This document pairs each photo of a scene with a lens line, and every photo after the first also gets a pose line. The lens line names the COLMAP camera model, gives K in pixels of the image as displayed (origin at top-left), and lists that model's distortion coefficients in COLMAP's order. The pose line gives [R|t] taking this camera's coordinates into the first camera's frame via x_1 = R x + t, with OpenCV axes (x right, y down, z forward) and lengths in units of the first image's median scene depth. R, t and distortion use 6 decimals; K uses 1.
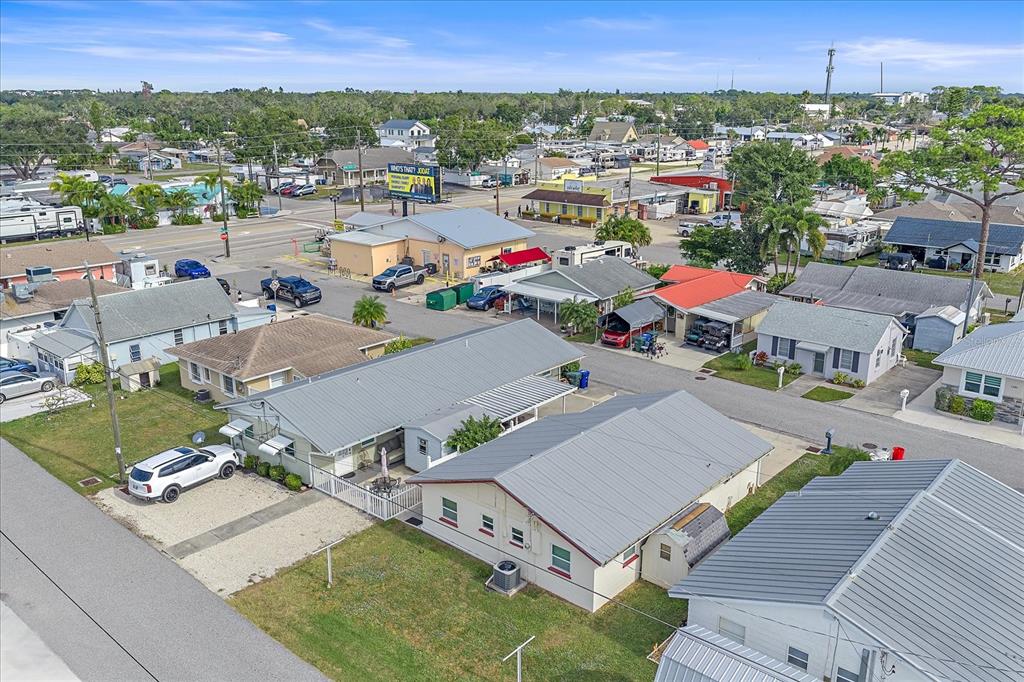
lens RADIAL K [[843.8, 0, 518.6], [0, 843.8, 341.7], [0, 0, 1]] dist [0.044505, -0.092335]
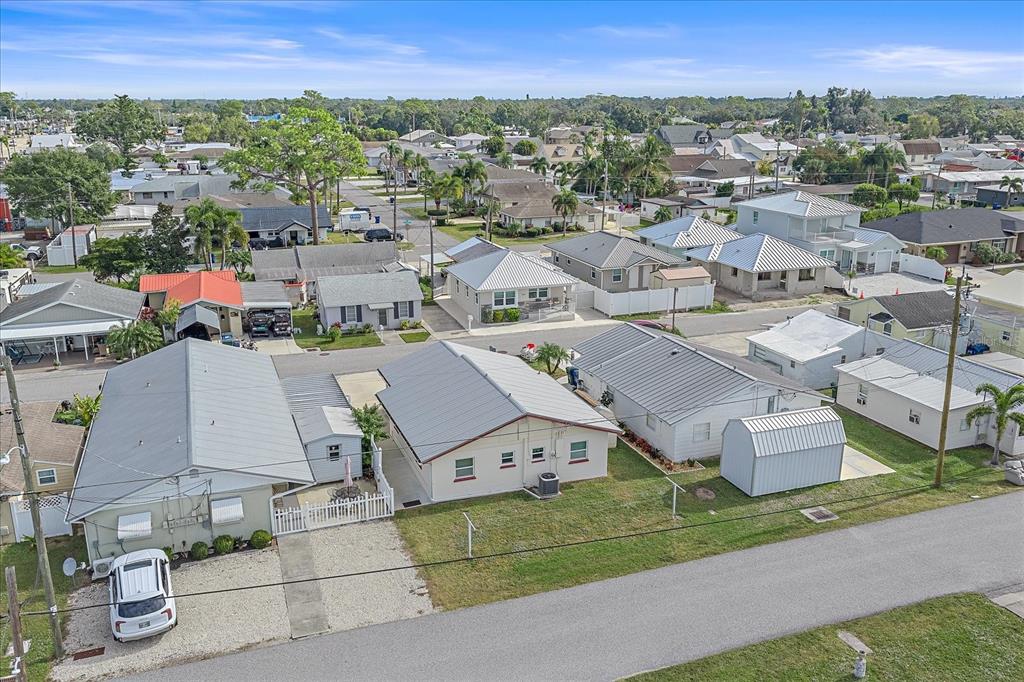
lens RADIAL K [[843.8, 0, 518.6], [0, 843.8, 341.7], [0, 0, 1]] dist [0.044505, -0.092335]
pose [[0.481087, -0.242218, 0.842547, -0.577263], [0.247244, 0.959548, 0.134680, -0.057397], [-0.841086, 0.143522, 0.521512, 0.201849]]
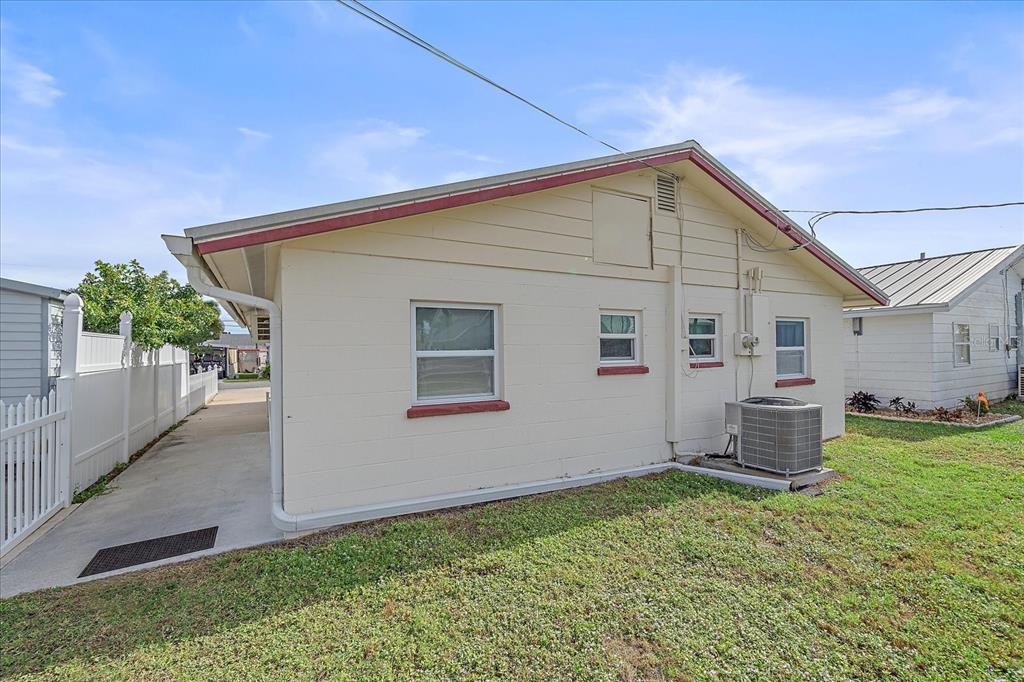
lens RADIAL K [[438.7, 0, 510.7], [0, 438.7, 344.6], [0, 0, 1]] dist [-0.000244, 0.000045]
pose [[0.349142, 0.006161, 0.937050, -0.116992], [0.270091, 0.956879, -0.106926, 0.130835], [-0.897302, 0.290421, 0.332423, 0.574654]]
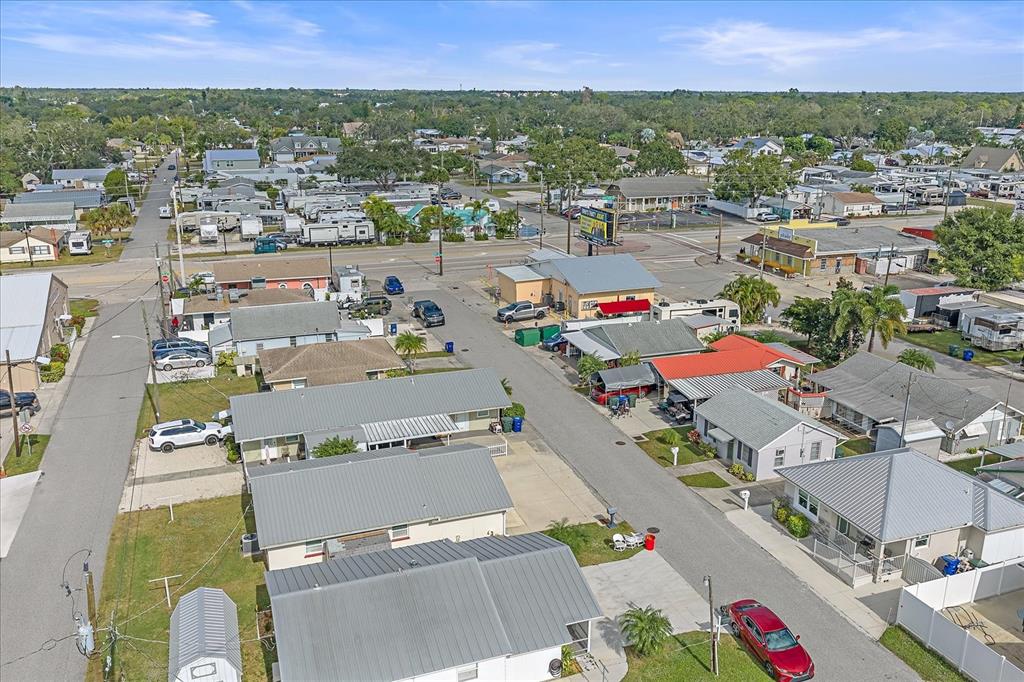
lens RADIAL K [[843.8, 0, 518.6], [0, 843.8, 341.7], [0, 0, 1]] dist [0.044505, -0.092335]
pose [[0.873631, 0.139782, -0.466080, 0.590045], [-0.138227, 0.989682, 0.037721, -0.112342], [0.466544, 0.031470, 0.883938, -0.066176]]
